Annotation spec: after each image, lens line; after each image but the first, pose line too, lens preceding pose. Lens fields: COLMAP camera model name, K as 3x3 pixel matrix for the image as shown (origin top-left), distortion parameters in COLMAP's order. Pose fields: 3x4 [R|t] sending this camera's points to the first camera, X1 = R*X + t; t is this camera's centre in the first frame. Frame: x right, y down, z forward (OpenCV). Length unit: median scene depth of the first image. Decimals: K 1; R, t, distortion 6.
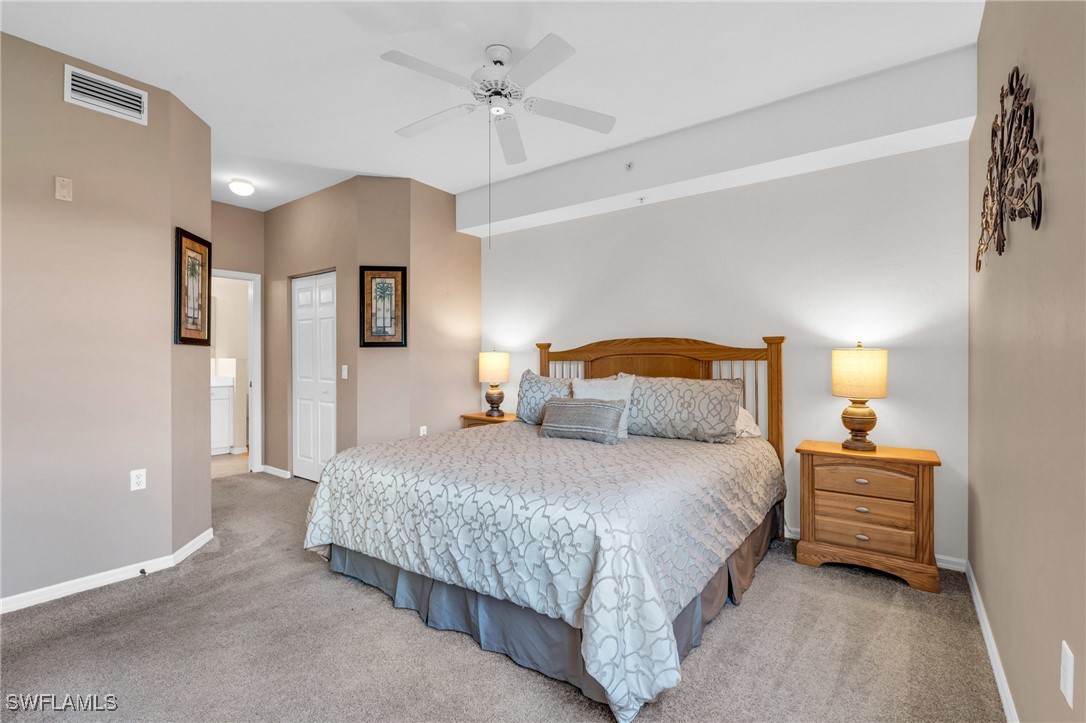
lens RADIAL K [[489.9, 0, 552.2], [0, 489.9, 359.3], [0, 0, 1]] dist [-0.006212, 0.001670]
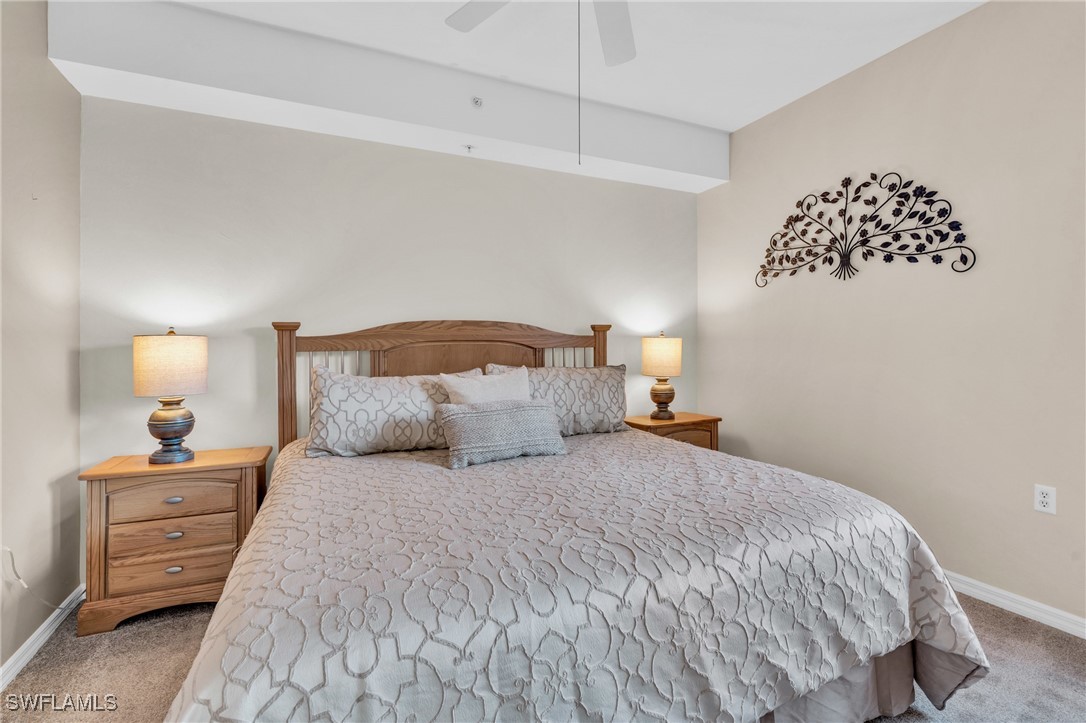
lens RADIAL K [[489.9, 0, 571.6], [0, 489.9, 341.3], [0, 0, 1]] dist [-0.006212, 0.001670]
pose [[0.483330, 0.005921, 0.875418, -0.496348], [0.011370, 0.999850, -0.013040, 0.002893], [-0.875364, 0.016256, 0.483190, 0.536324]]
